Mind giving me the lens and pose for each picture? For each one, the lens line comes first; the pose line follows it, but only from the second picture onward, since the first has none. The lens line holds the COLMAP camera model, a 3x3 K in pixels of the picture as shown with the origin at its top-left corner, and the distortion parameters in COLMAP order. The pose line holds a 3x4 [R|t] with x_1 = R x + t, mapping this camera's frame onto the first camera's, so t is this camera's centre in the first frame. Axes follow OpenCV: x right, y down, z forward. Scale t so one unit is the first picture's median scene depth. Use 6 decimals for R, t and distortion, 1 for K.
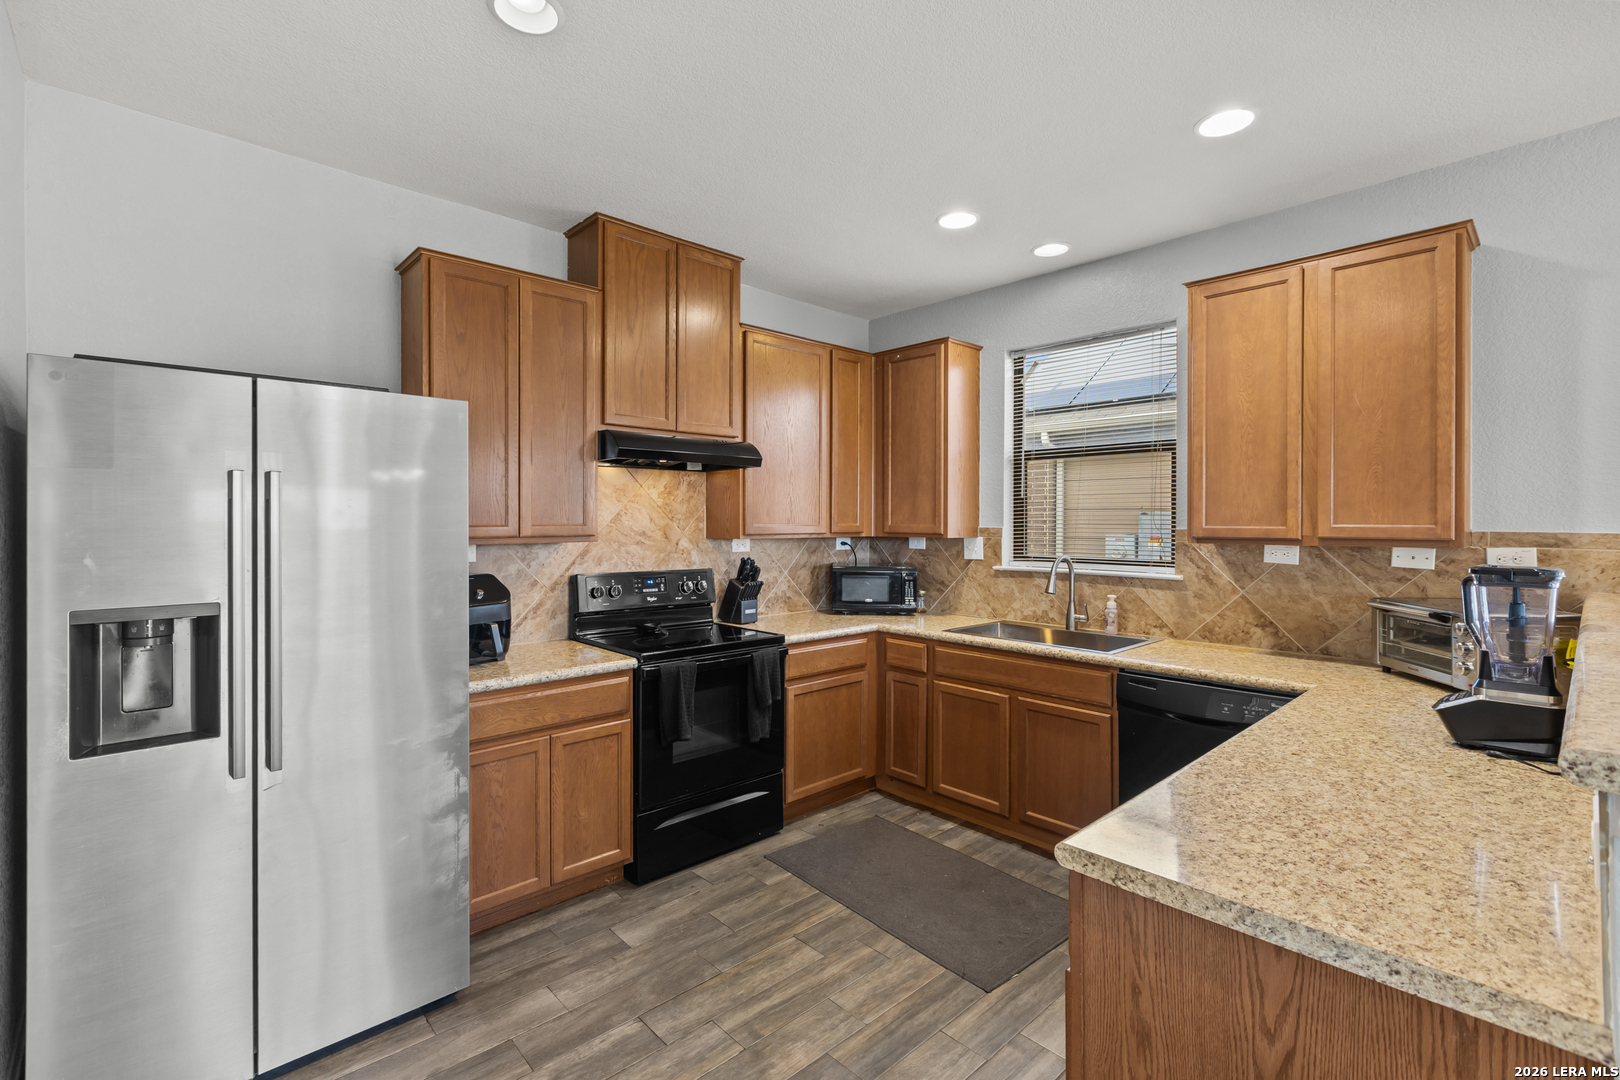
lens RADIAL K [[722.6, 0, 809.0], [0, 722.6, 518.4], [0, 0, 1]] dist [-0.001037, 0.000354]
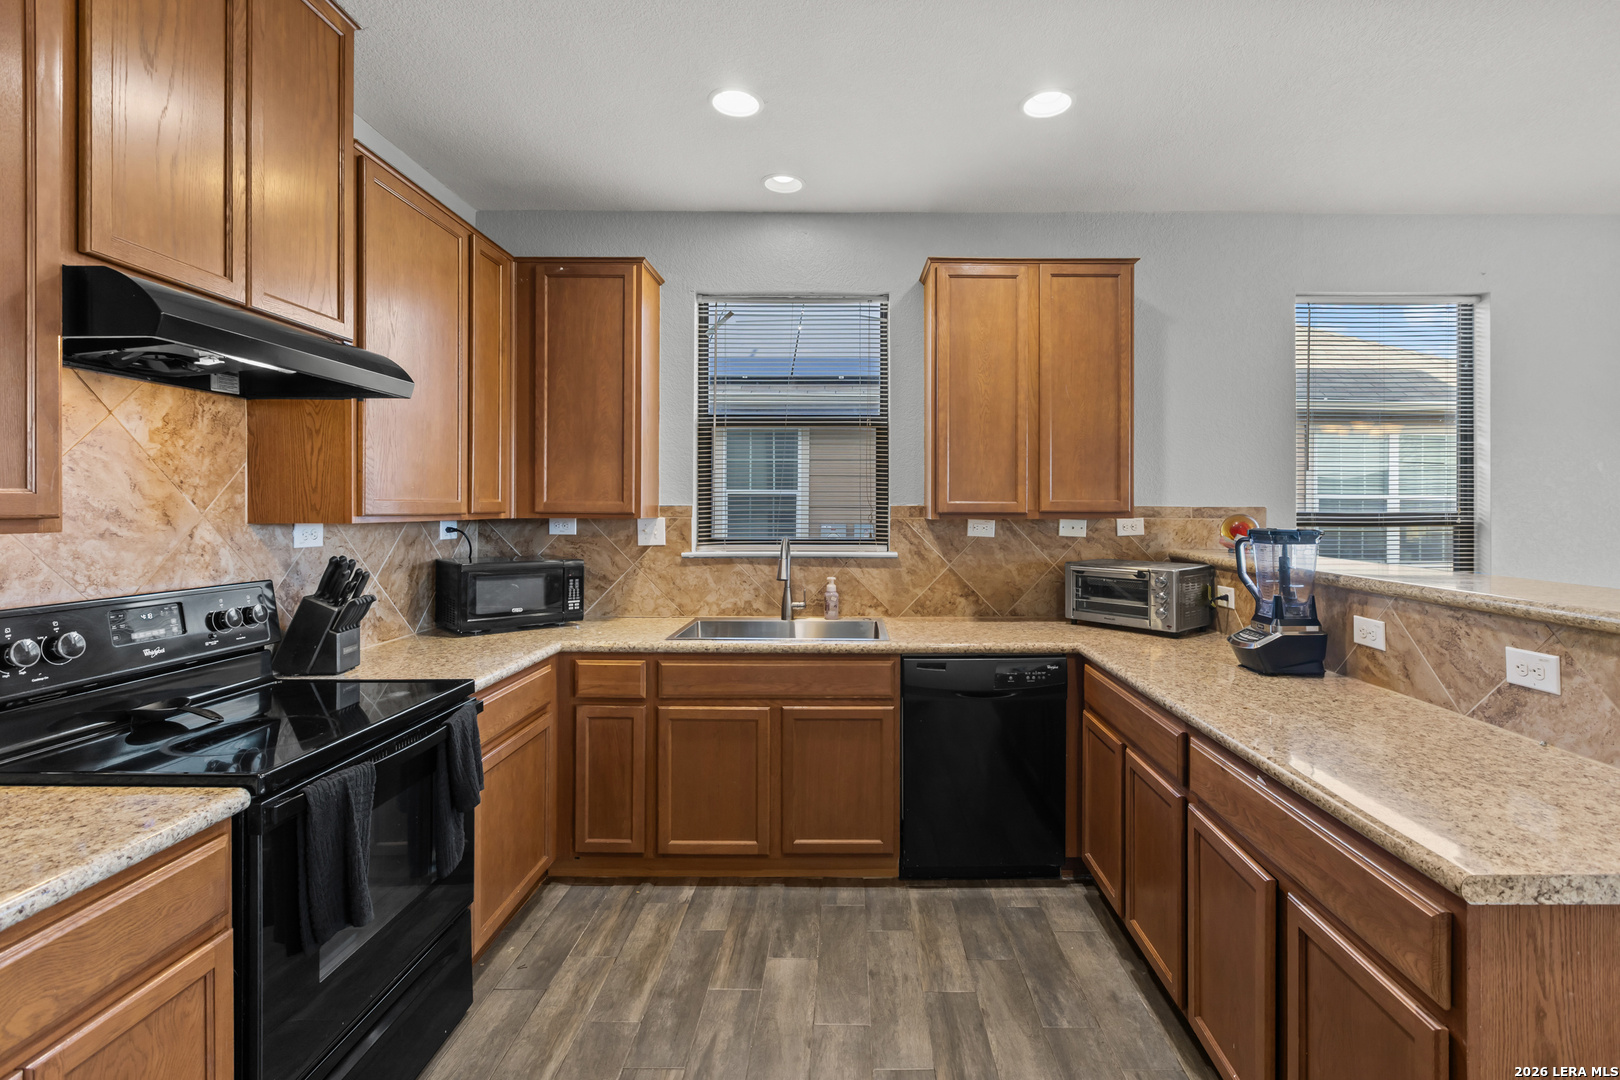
lens RADIAL K [[731.7, 0, 788.9], [0, 731.7, 508.4], [0, 0, 1]] dist [-0.003160, 0.000528]
pose [[0.684617, 0.000661, 0.728902, -0.287329], [-0.003133, 0.999993, 0.002036, 0.015329], [-0.728896, -0.003678, 0.684615, 0.376123]]
